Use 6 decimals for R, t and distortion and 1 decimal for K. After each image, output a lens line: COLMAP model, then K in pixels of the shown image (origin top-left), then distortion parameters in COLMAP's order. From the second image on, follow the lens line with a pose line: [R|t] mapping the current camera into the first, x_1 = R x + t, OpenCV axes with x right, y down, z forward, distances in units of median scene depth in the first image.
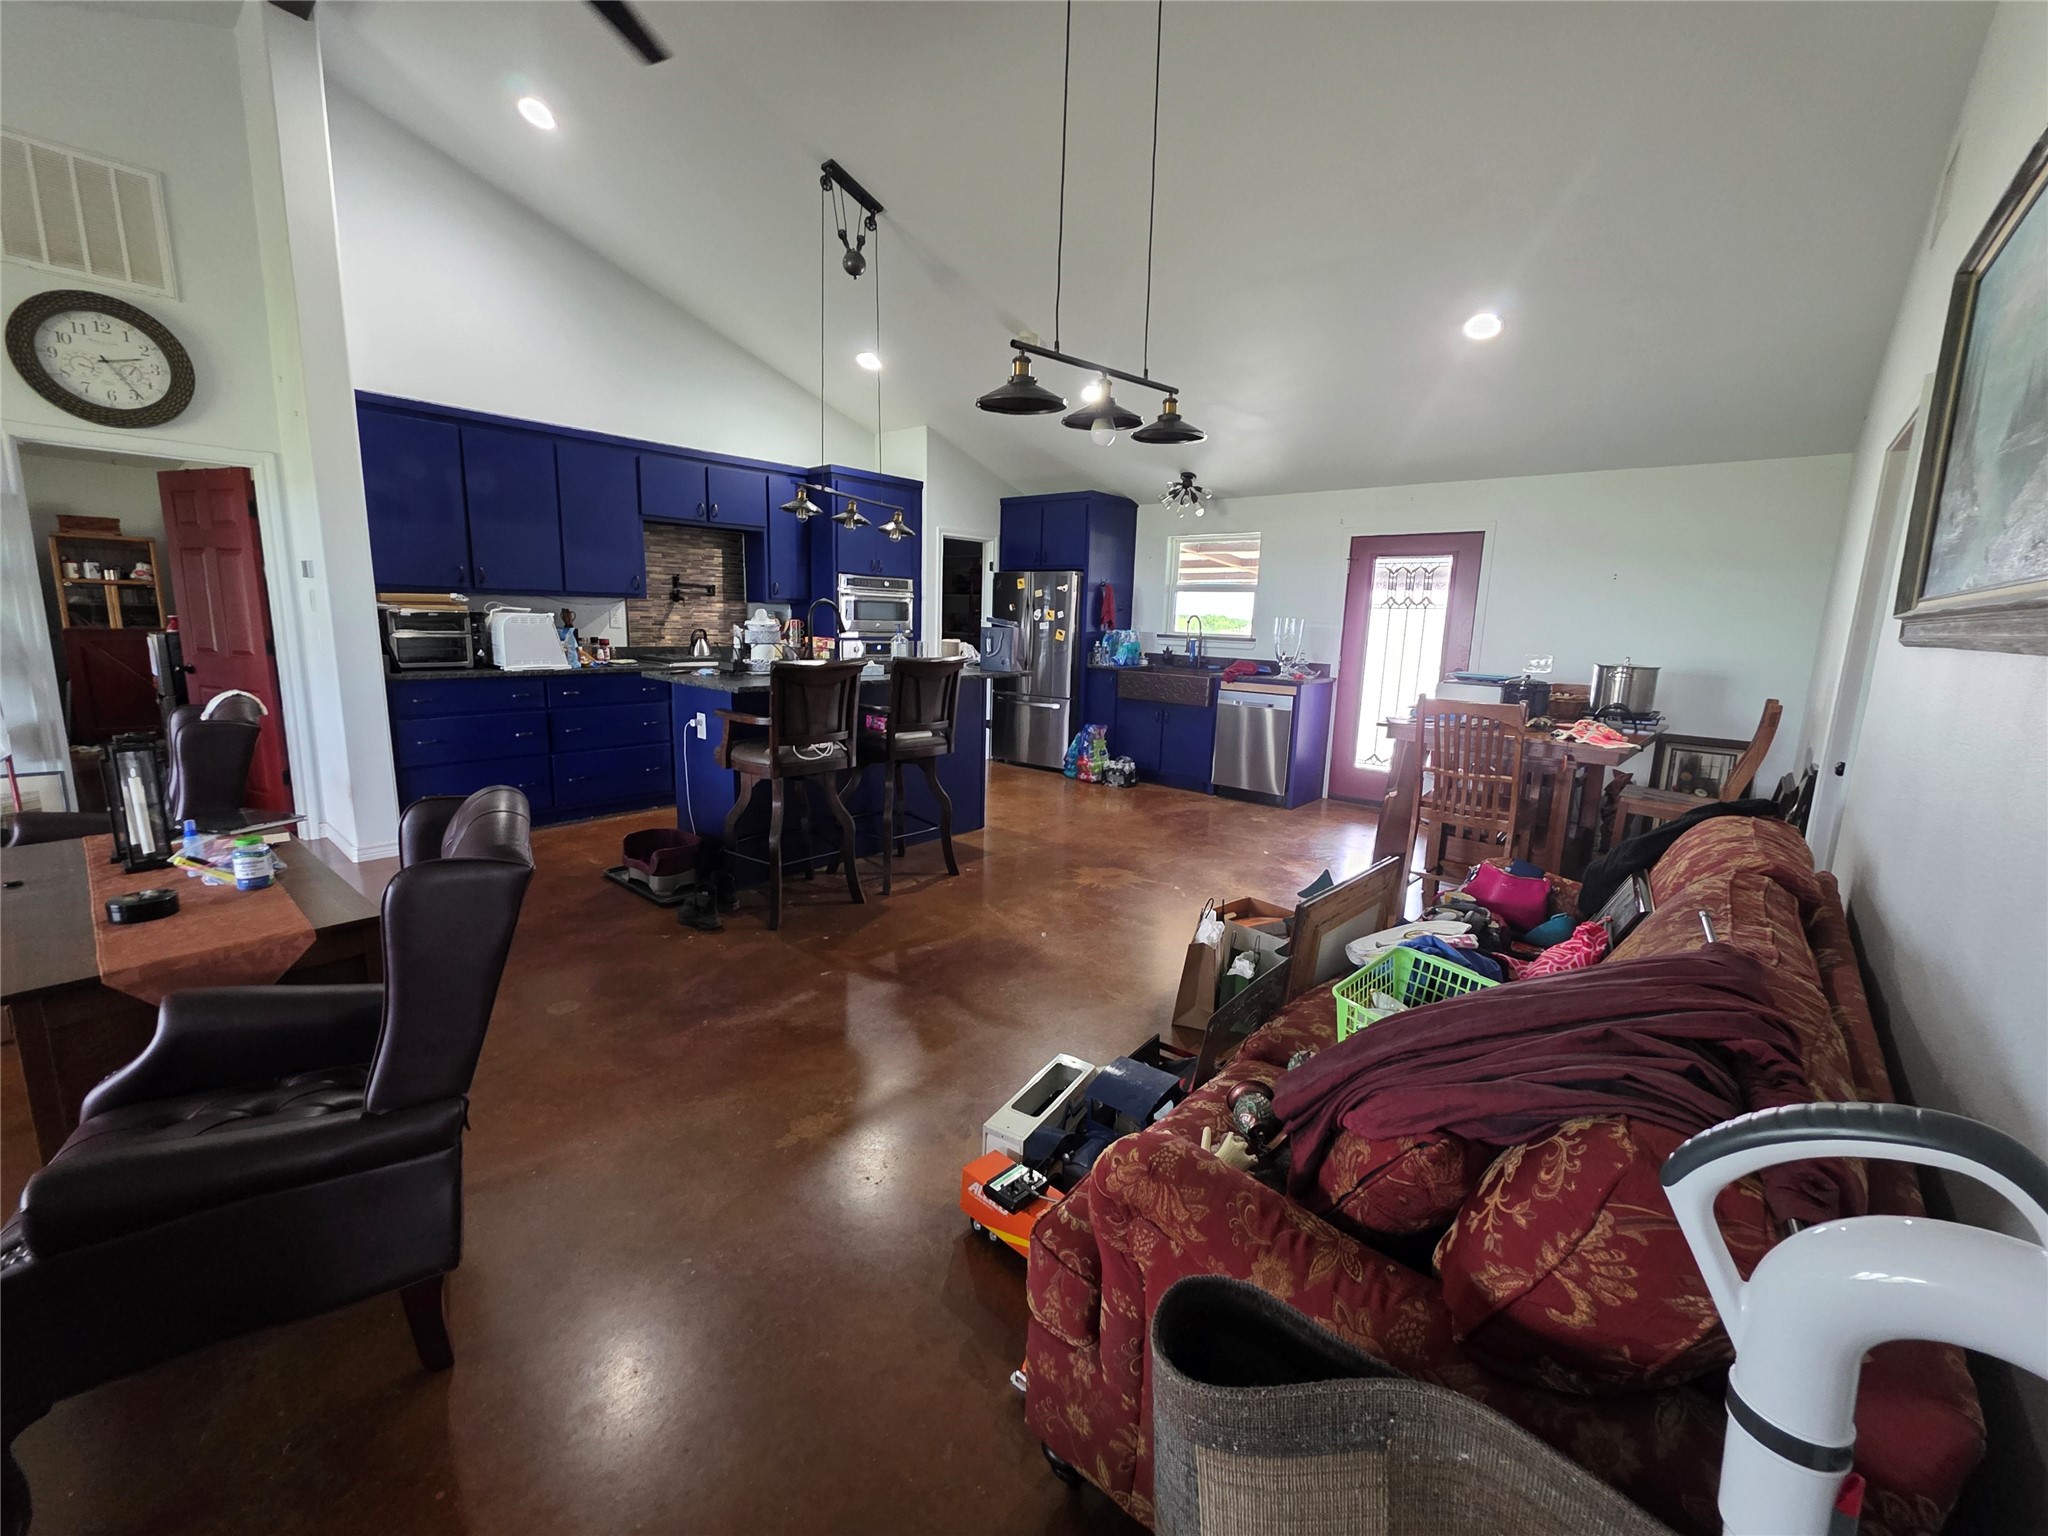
lens RADIAL K [[816.9, 0, 1017.8], [0, 816.9, 747.0], [0, 0, 1]] dist [0.006234, 0.000142]
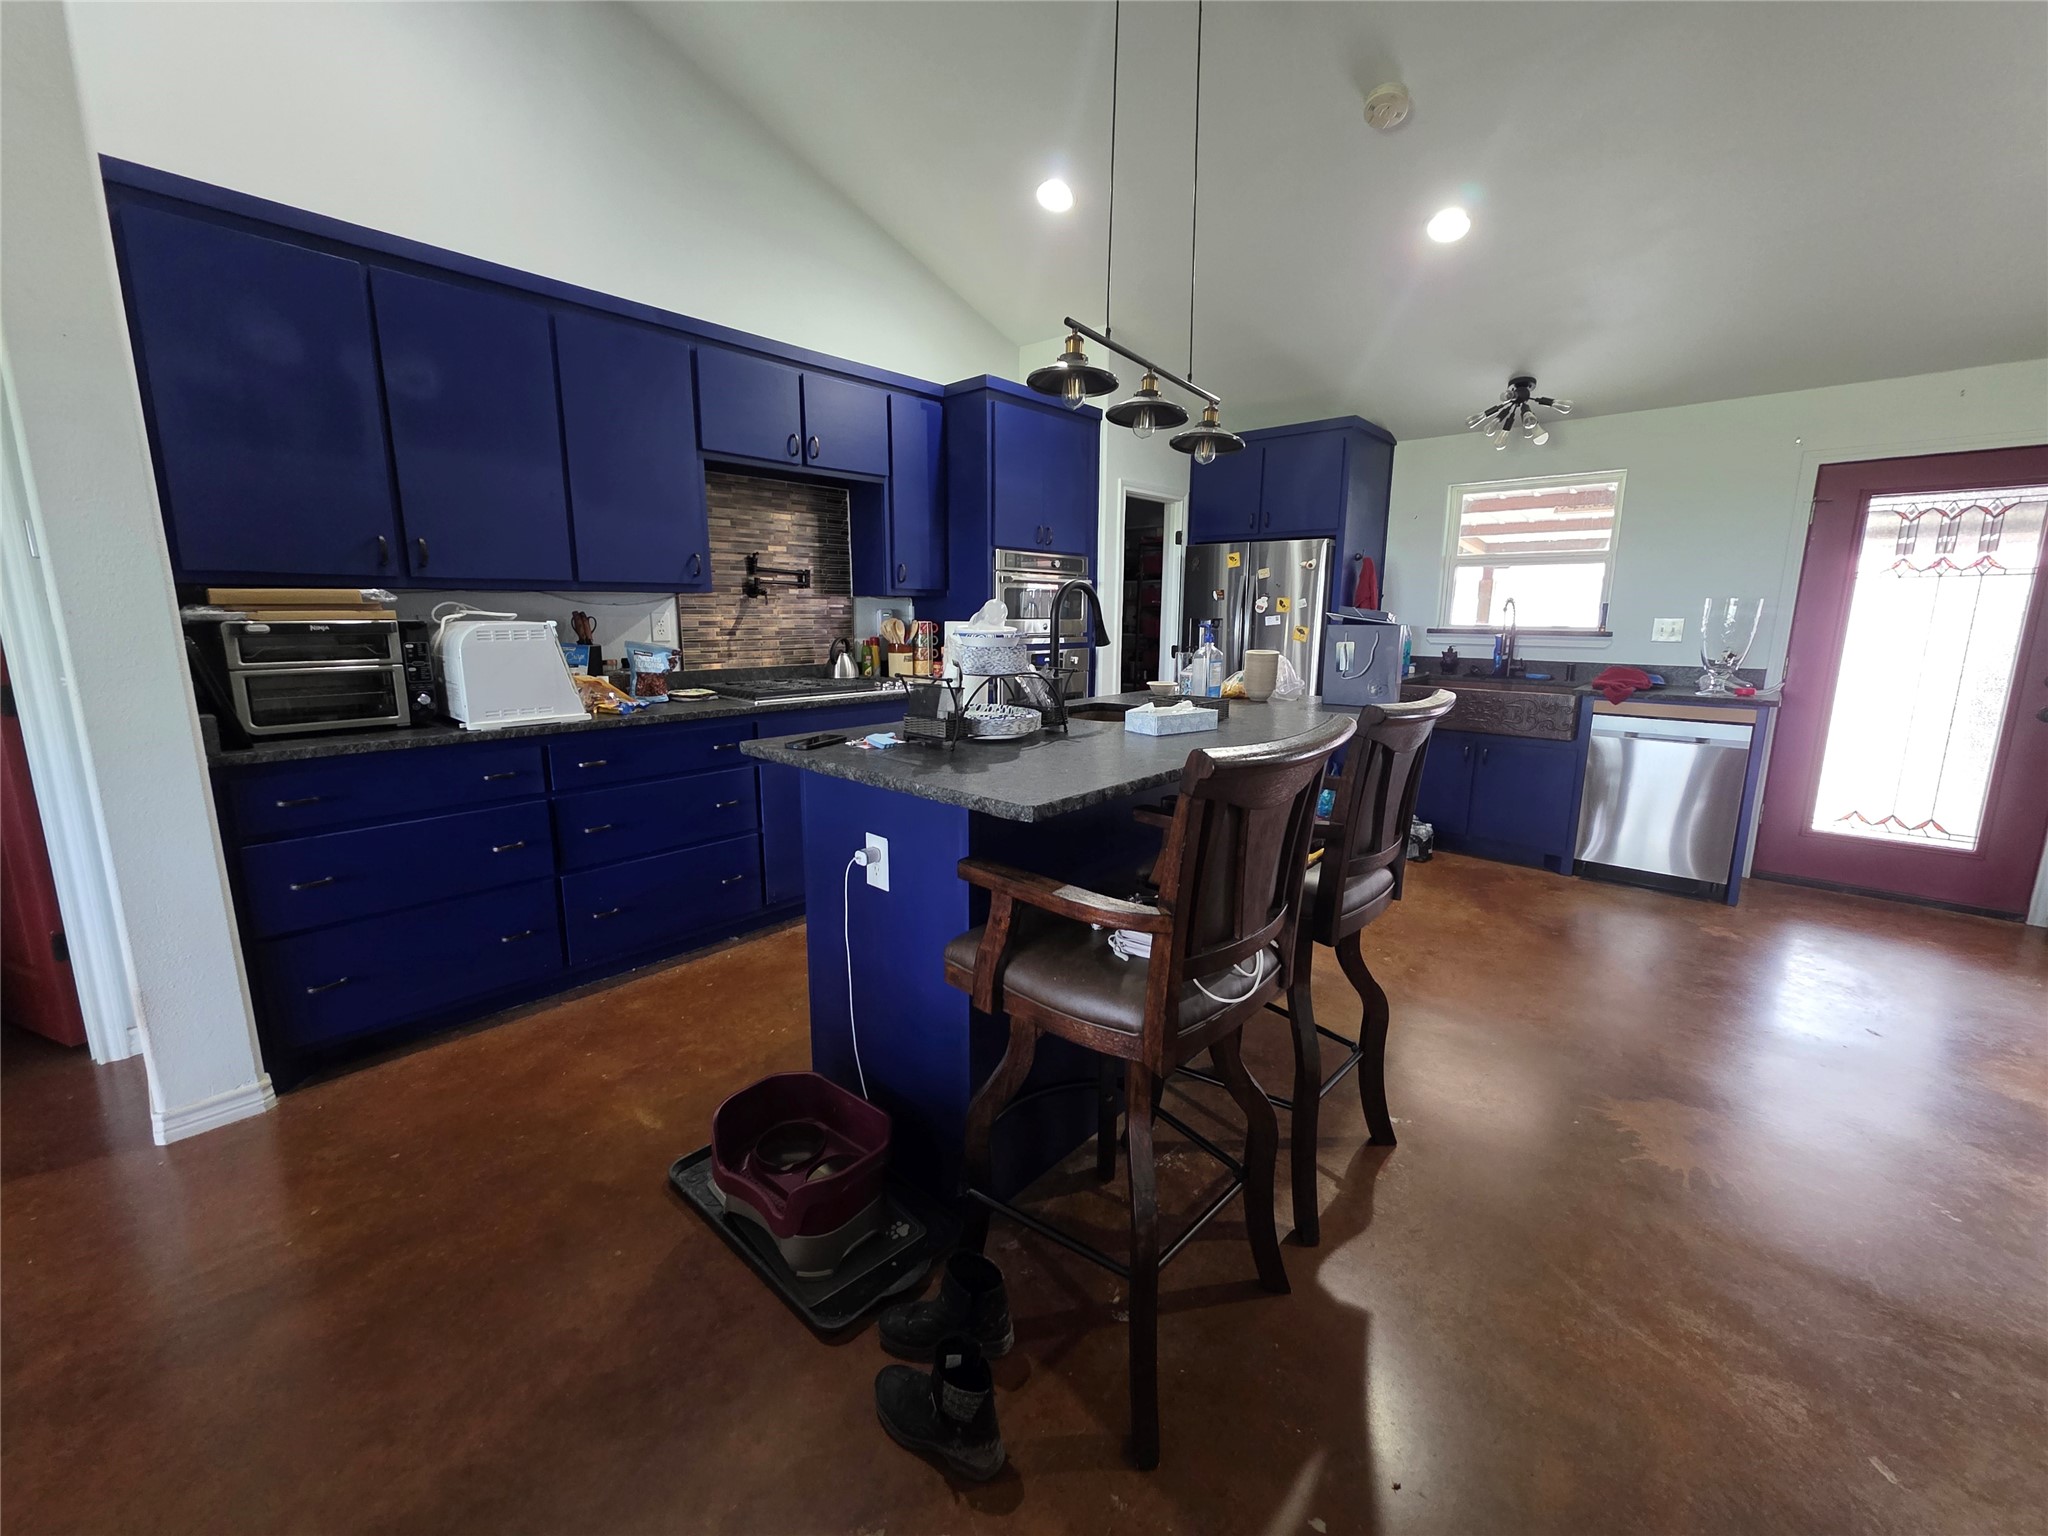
lens RADIAL K [[816.9, 0, 1015.5], [0, 816.9, 744.2], [0, 0, 1]] dist [0.006234, 0.000142]
pose [[0.999543, -0.021139, -0.021608, -0.208598], [0.021202, 0.999772, 0.002702, -0.063211], [0.021546, -0.003159, 0.999763, 0.382653]]
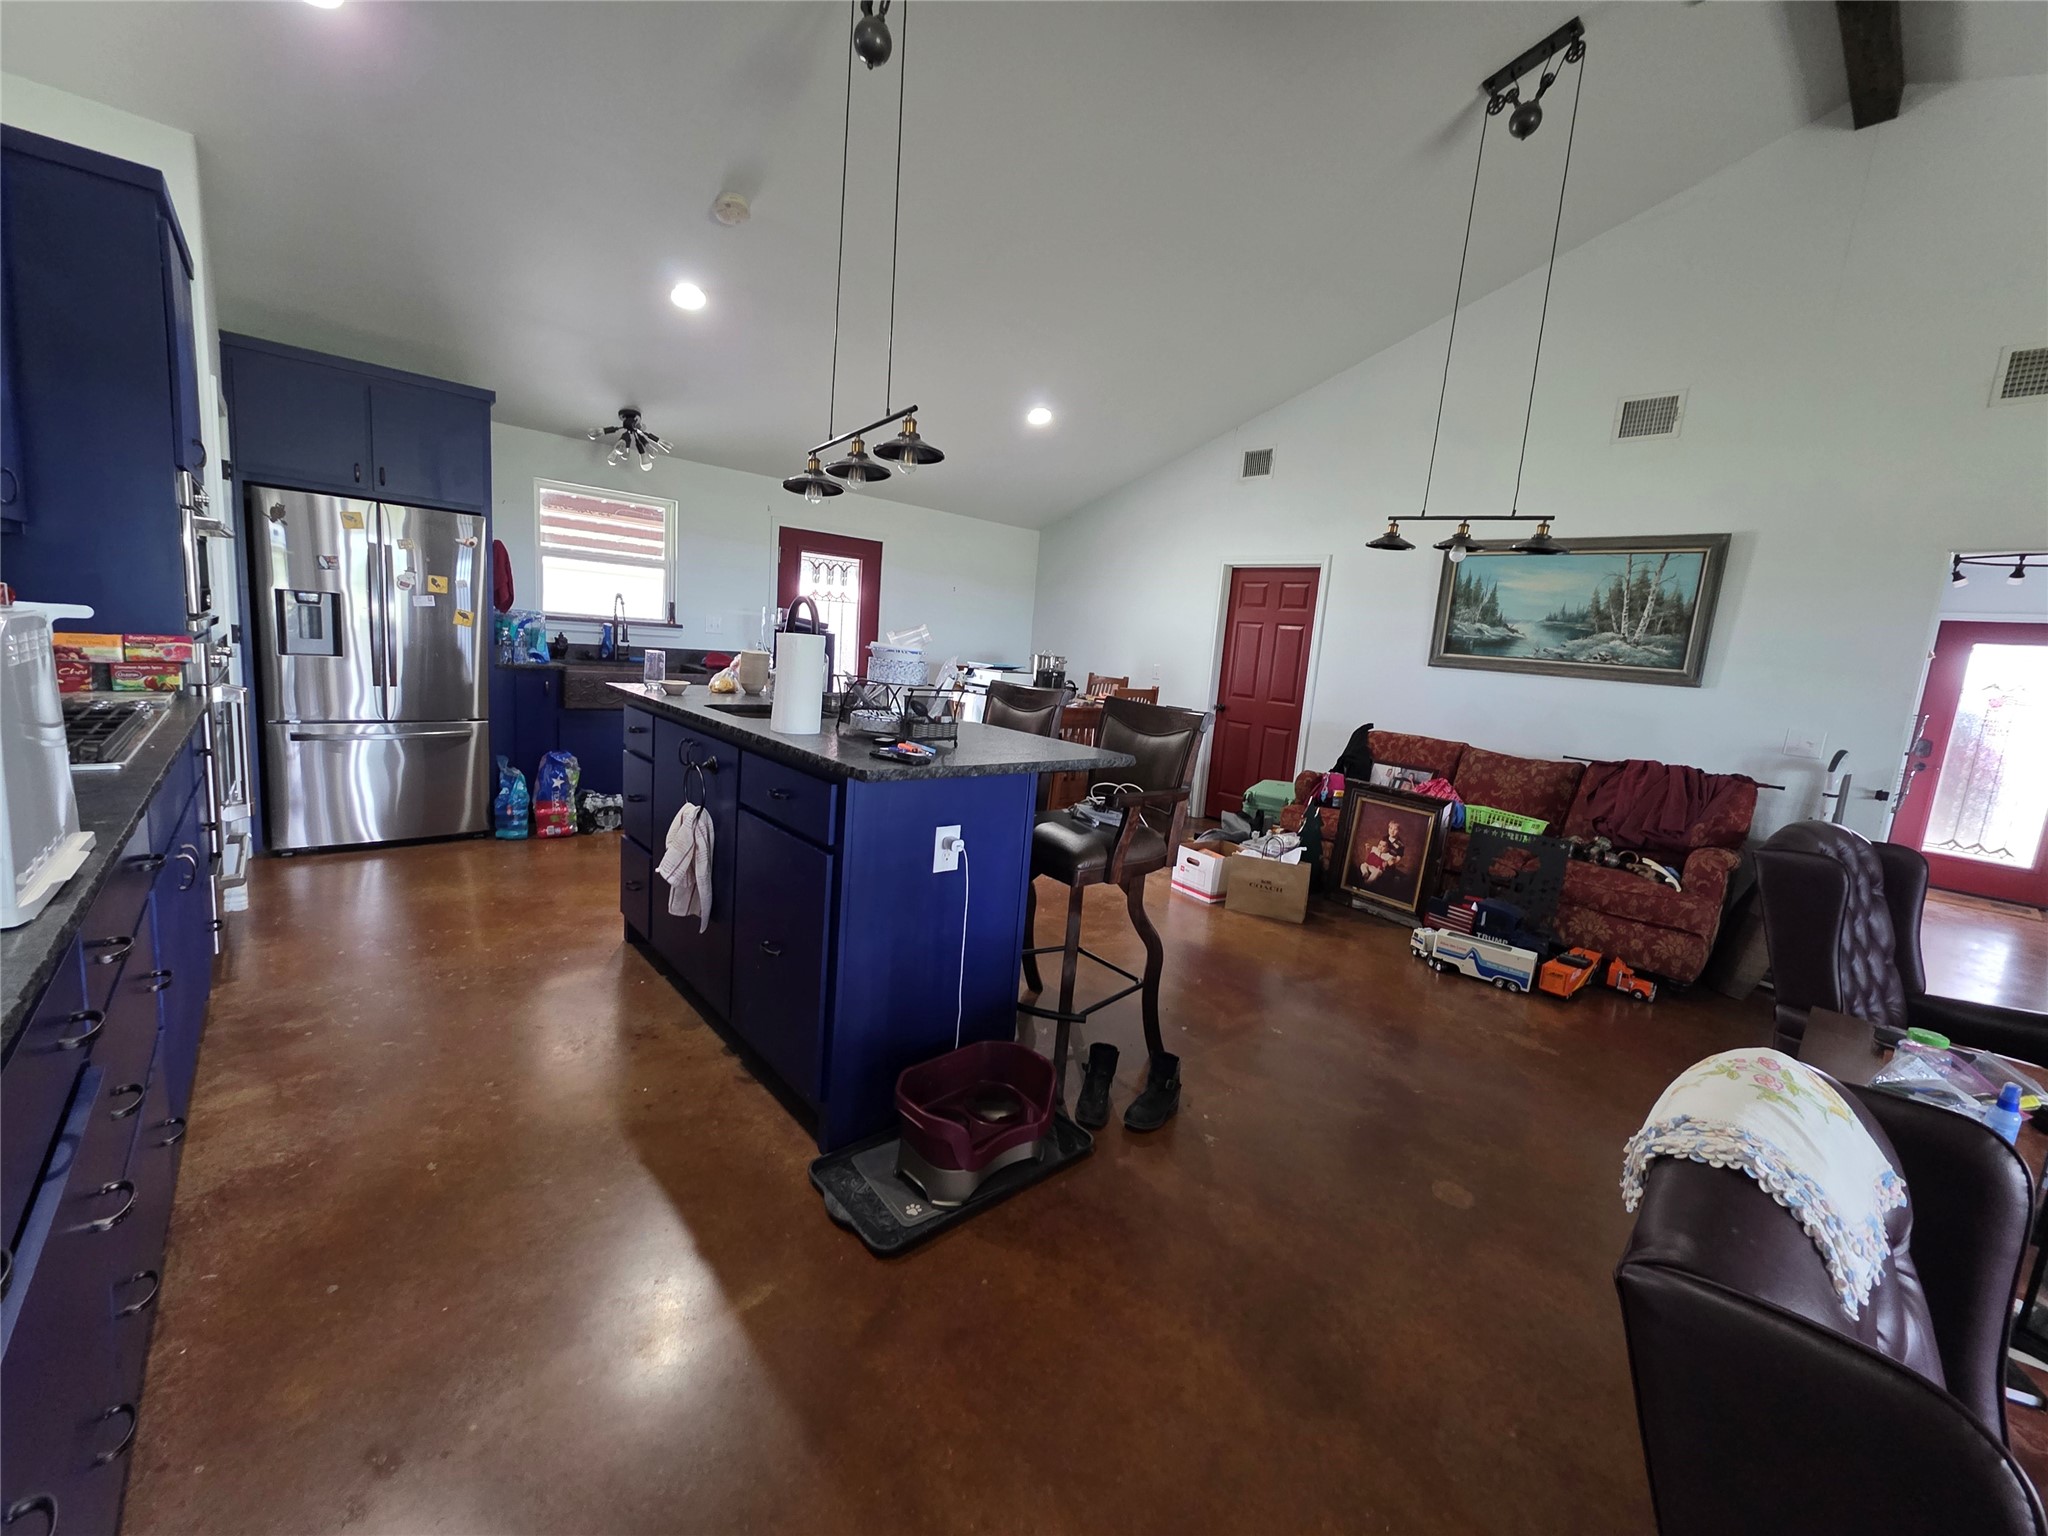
lens RADIAL K [[816.9, 0, 1028.5], [0, 816.9, 760.4], [0, 0, 1]] dist [0.006234, 0.000142]
pose [[0.131856, -0.166921, 0.977114, -0.619279], [0.084806, 0.984006, 0.156654, -0.111498], [-0.987634, 0.062209, 0.143903, 0.607036]]
